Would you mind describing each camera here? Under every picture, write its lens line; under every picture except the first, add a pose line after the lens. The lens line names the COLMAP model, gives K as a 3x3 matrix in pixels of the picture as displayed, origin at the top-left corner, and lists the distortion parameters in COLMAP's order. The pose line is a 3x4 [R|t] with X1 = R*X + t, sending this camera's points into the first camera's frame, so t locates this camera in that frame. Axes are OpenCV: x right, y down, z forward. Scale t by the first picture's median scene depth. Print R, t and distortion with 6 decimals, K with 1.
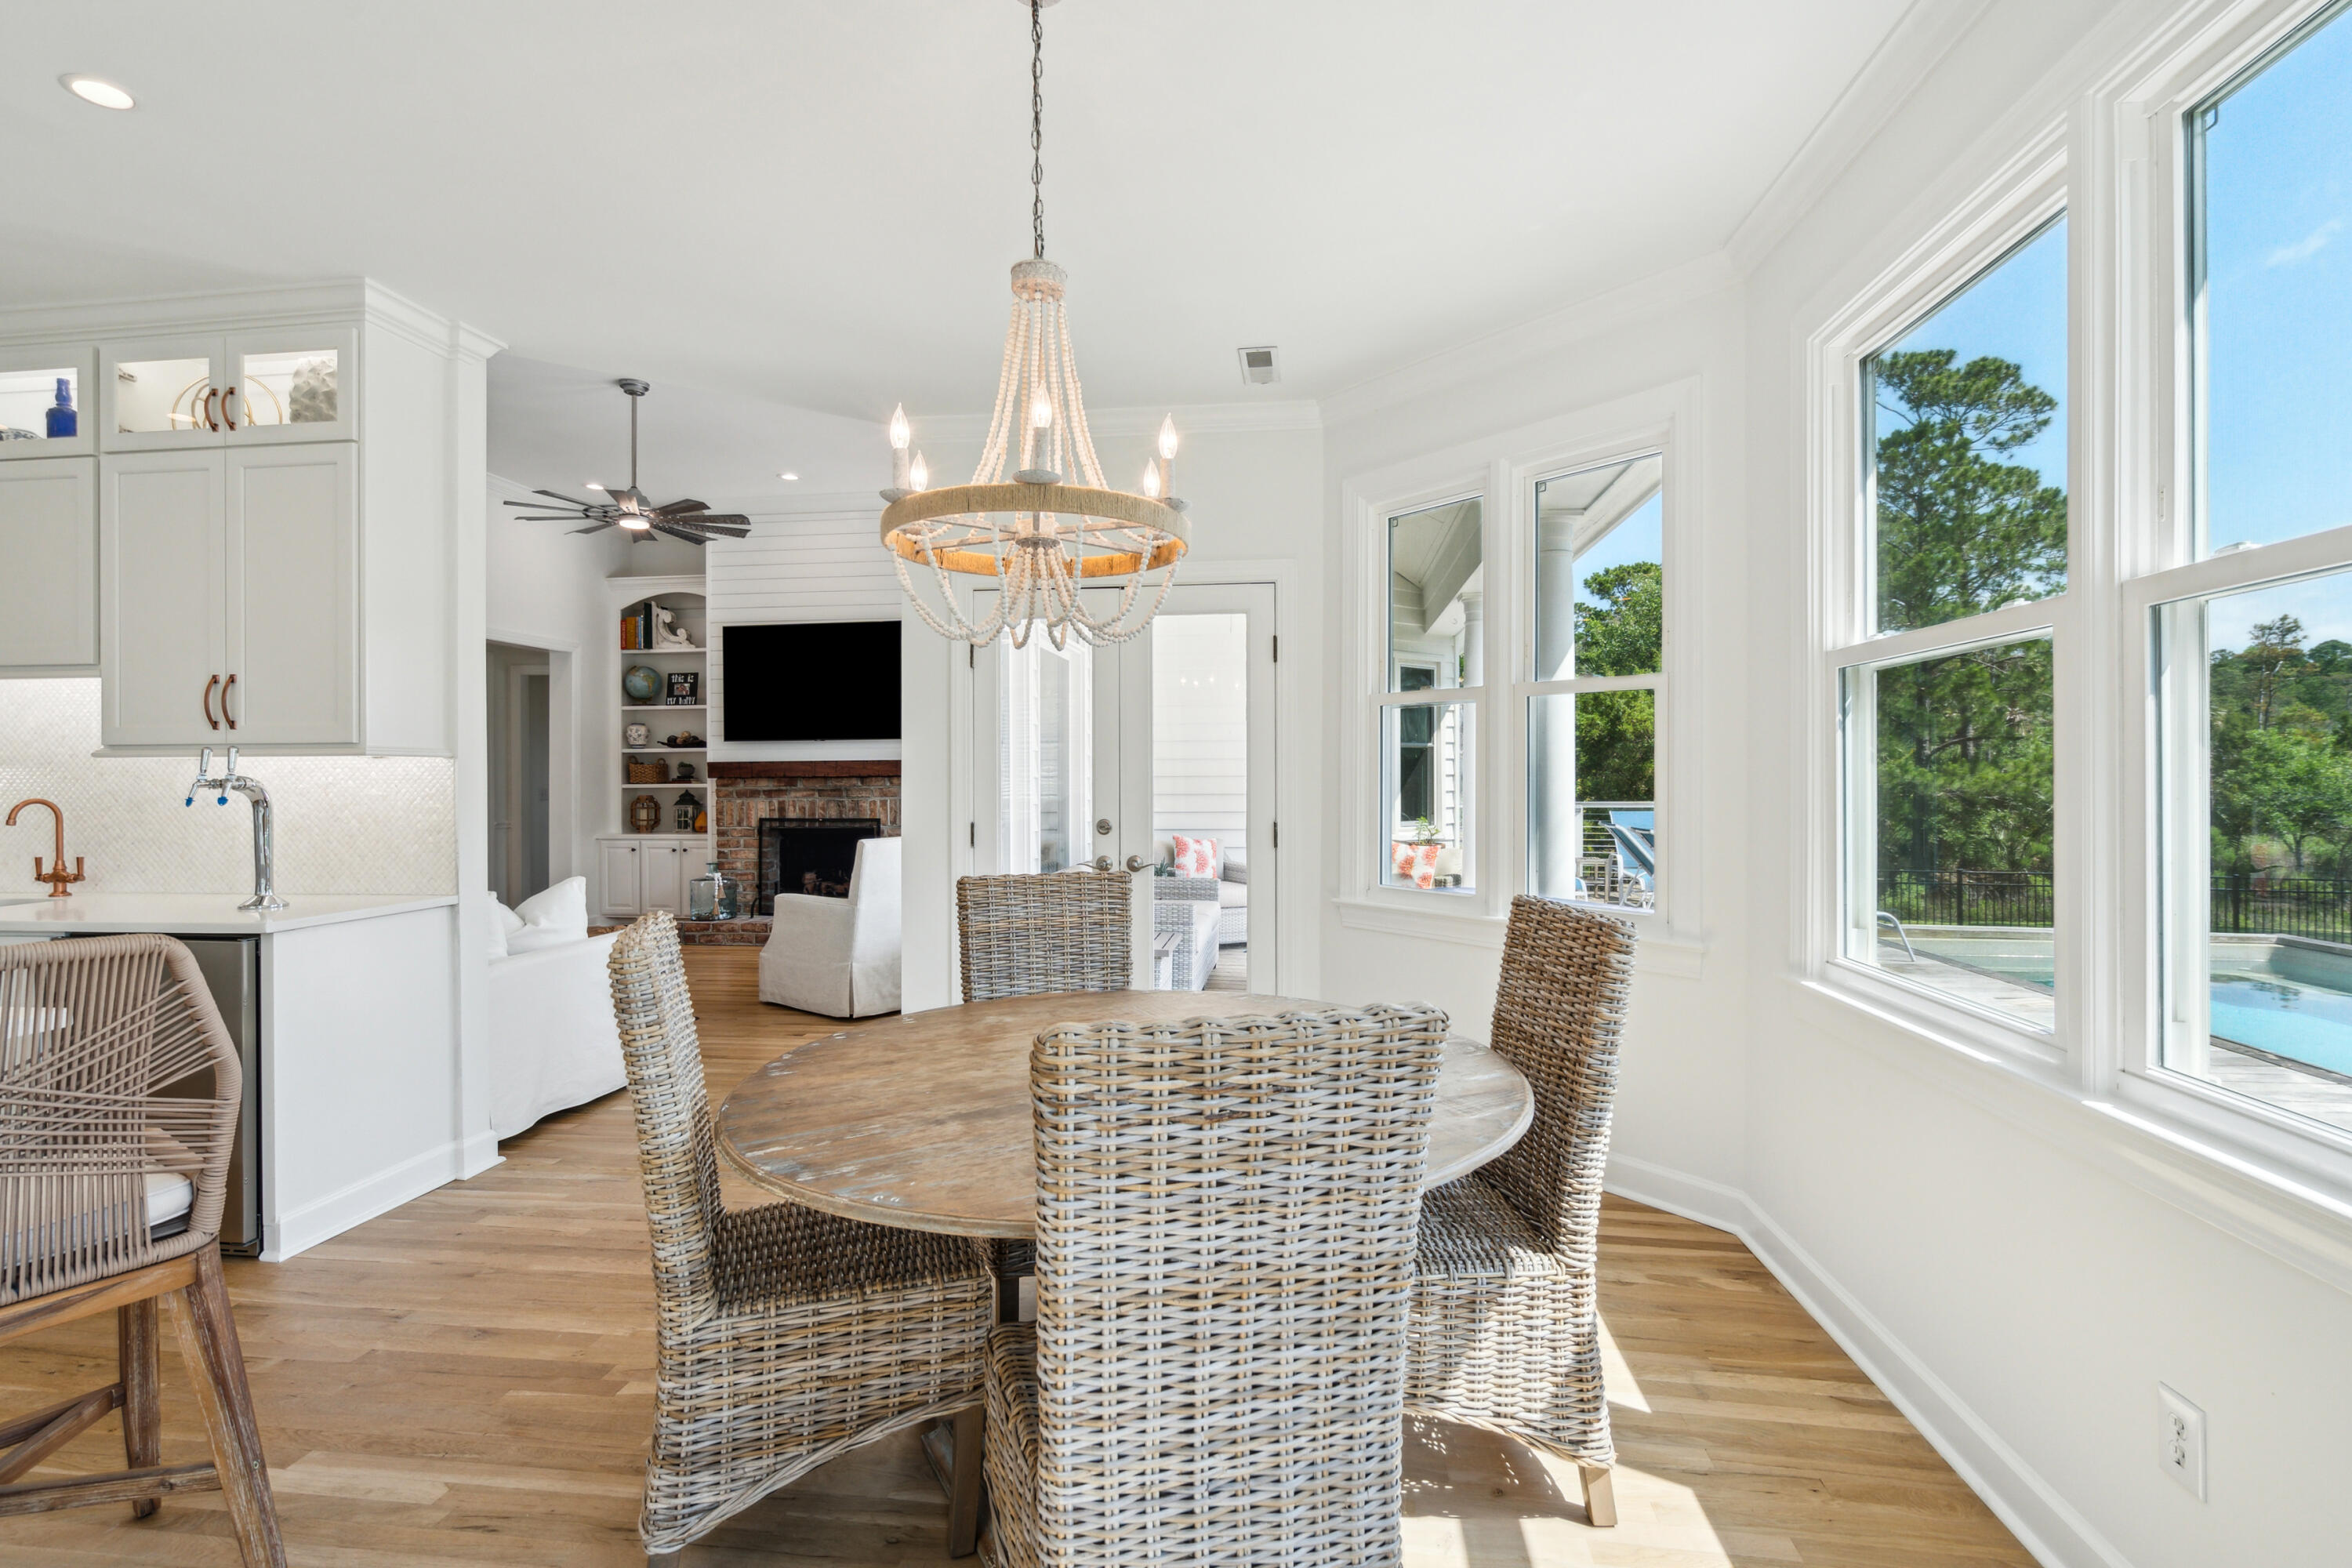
lens RADIAL K [[1067.5, 0, 1182.5], [0, 1067.5, 784.7], [0, 0, 1]] dist [0.000441, 0.001398]
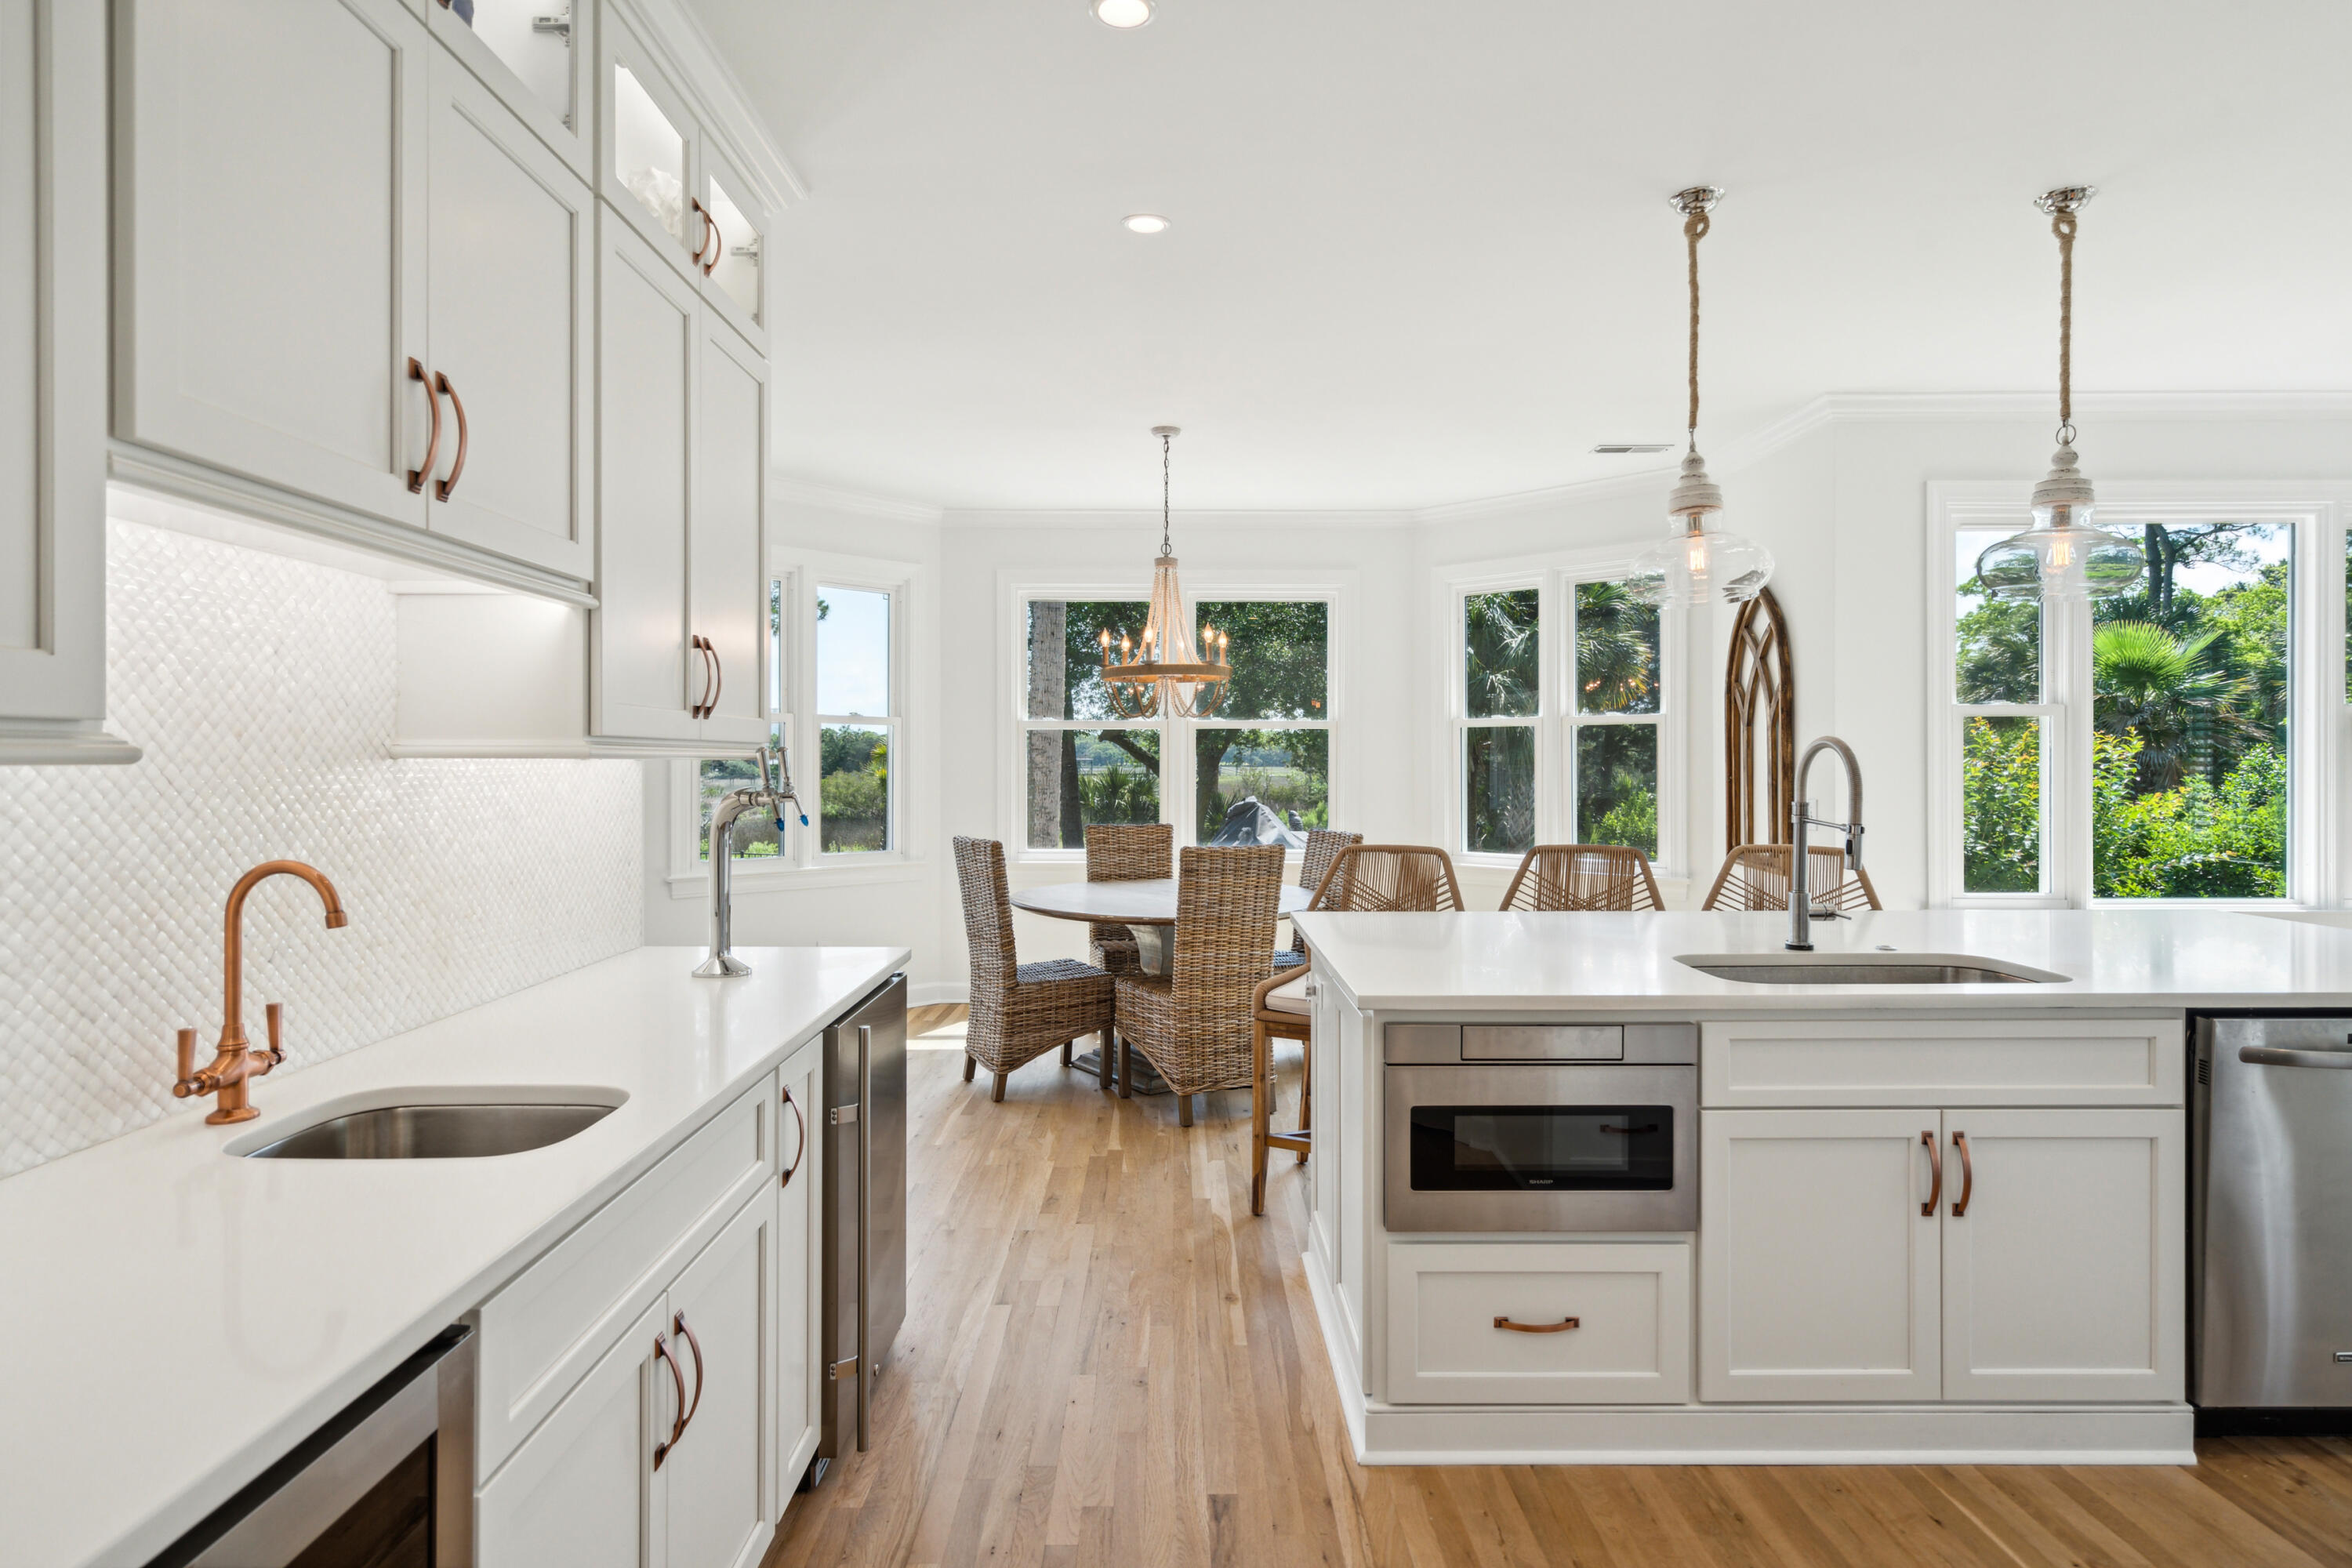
lens RADIAL K [[1262.7, 0, 1186.7], [0, 1262.7, 779.0], [0, 0, 1]] dist [-0.004563, -0.000170]
pose [[-0.135414, -0.011624, 0.990721, -0.616983], [0.006986, 0.999895, 0.012687, -0.007408], [-0.990765, 0.008639, -0.135318, 0.292580]]
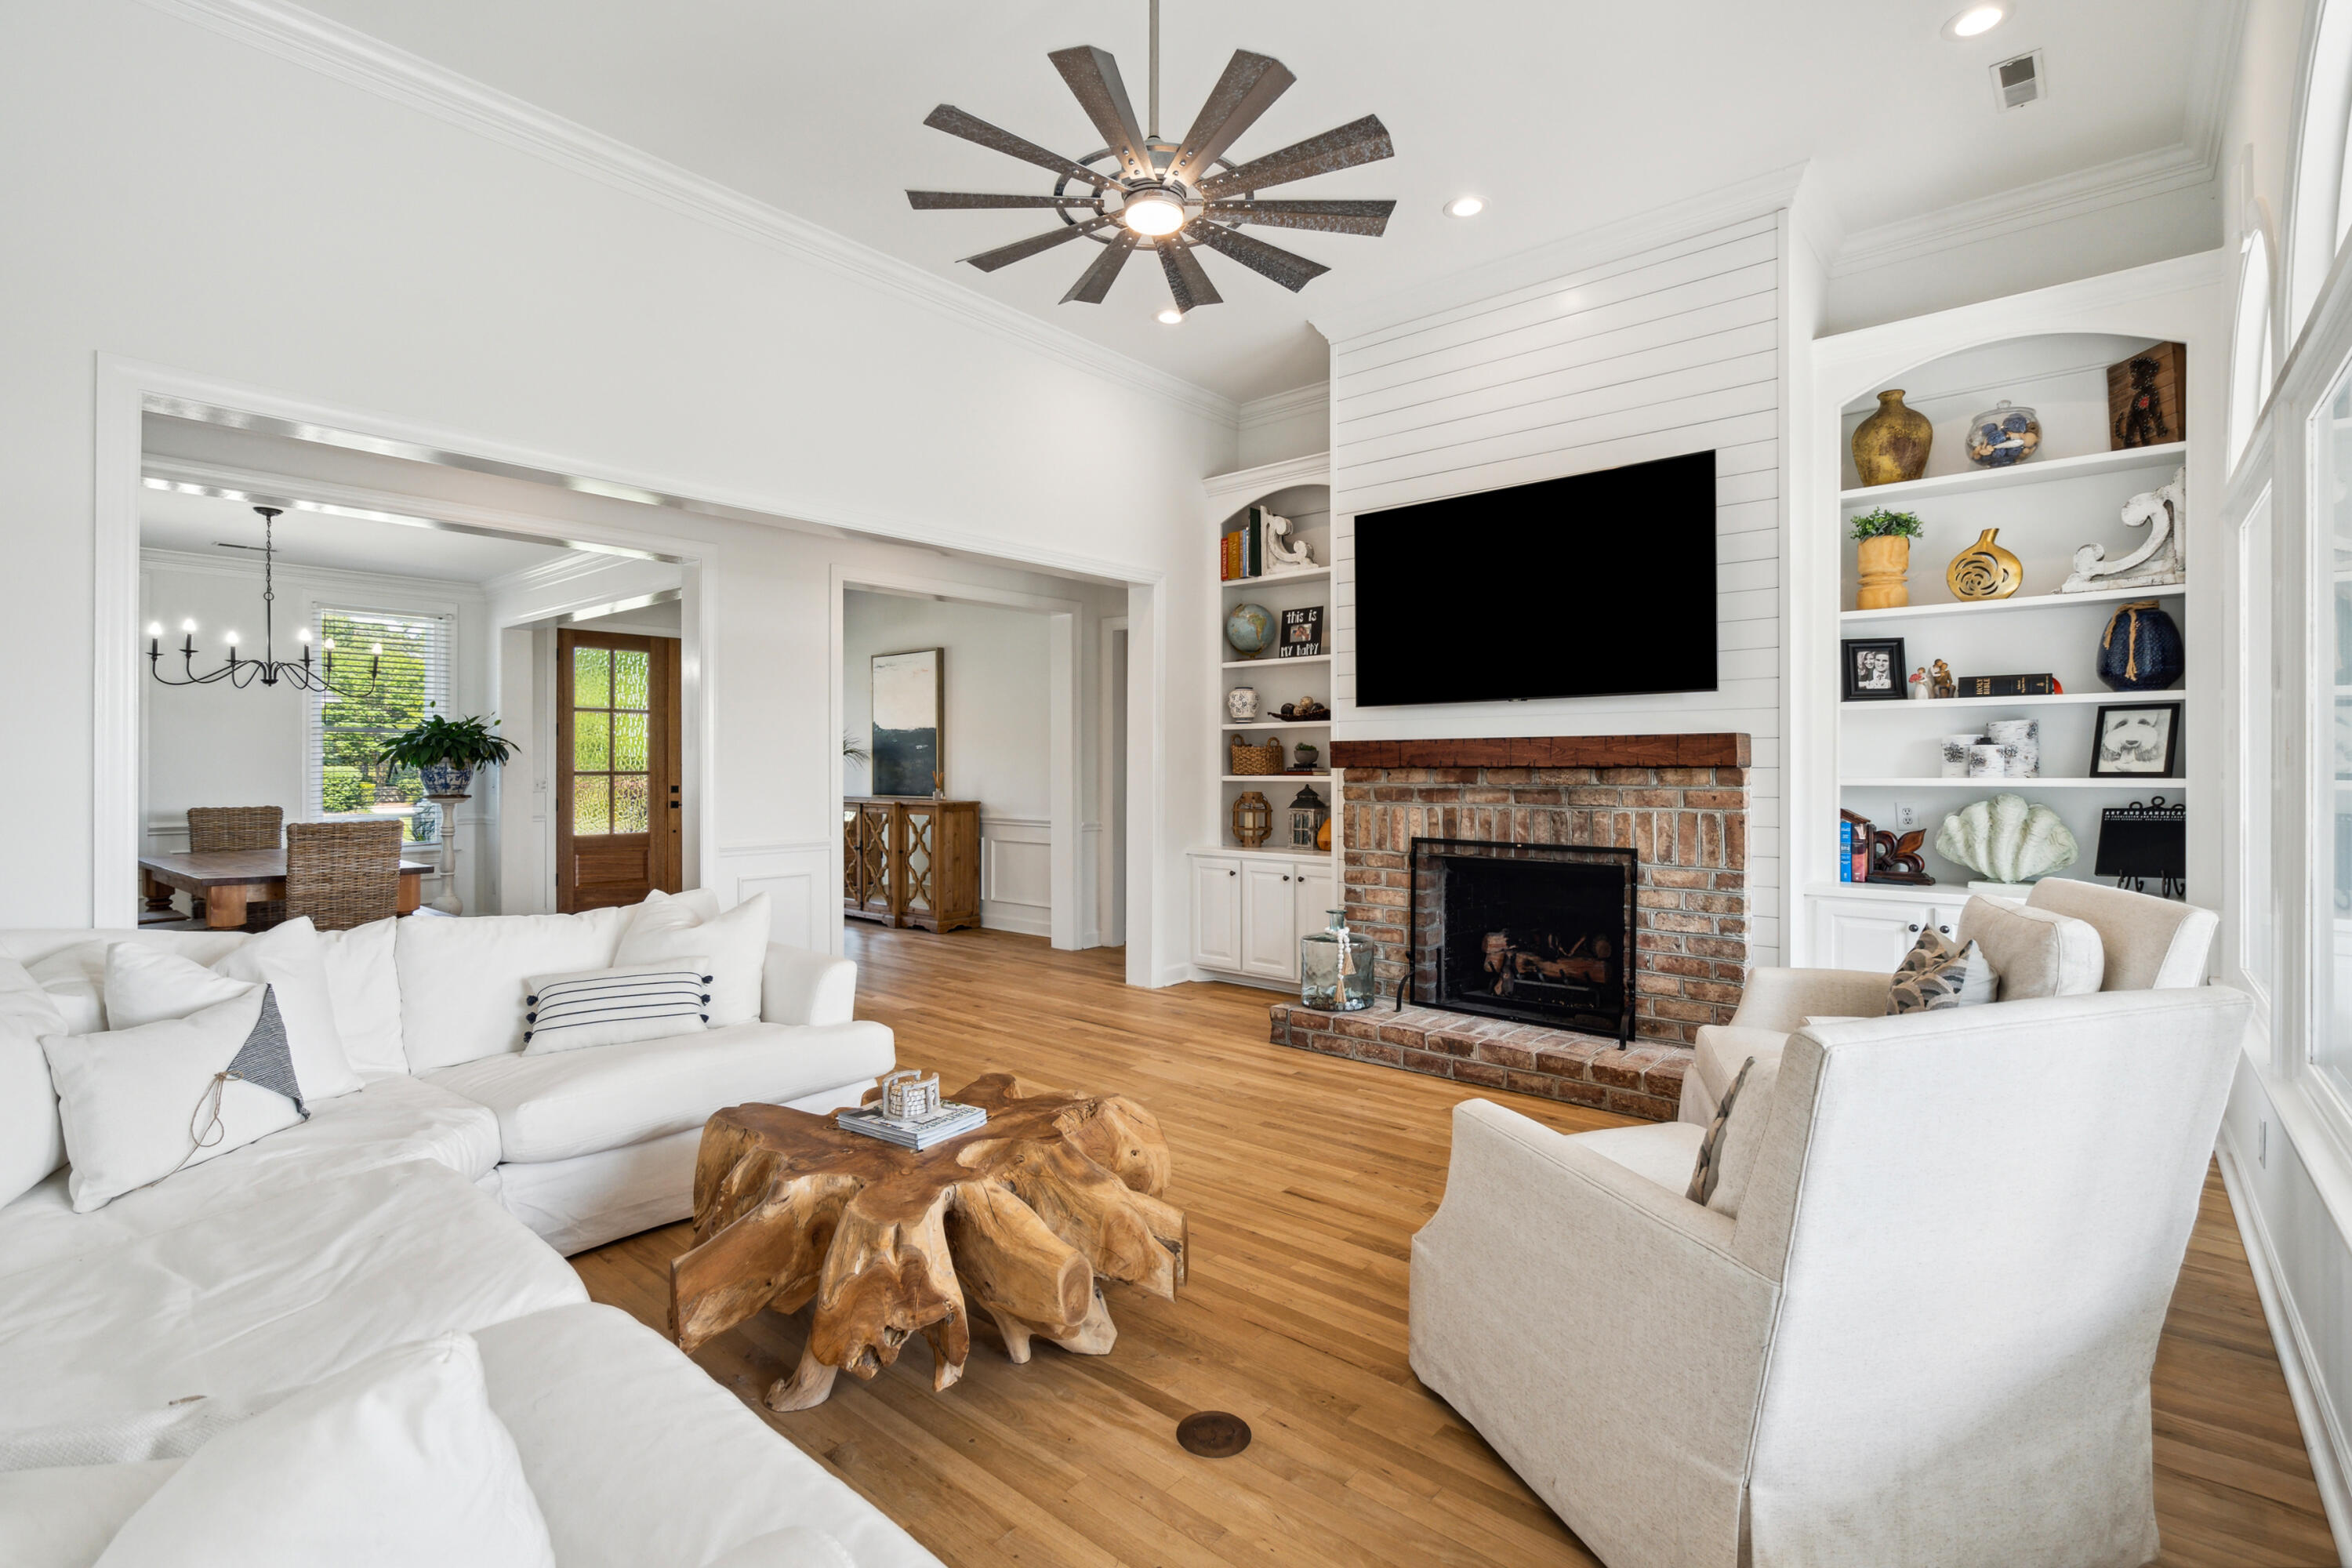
lens RADIAL K [[1067.5, 0, 1191.4], [0, 1067.5, 757.6], [0, 0, 1]] dist [0.000441, 0.001398]
pose [[0.838336, -0.000853, -0.545154, -0.176045], [-0.005509, 0.999934, -0.010037, -0.005374], [0.545126, 0.011418, 0.838276, 0.437348]]
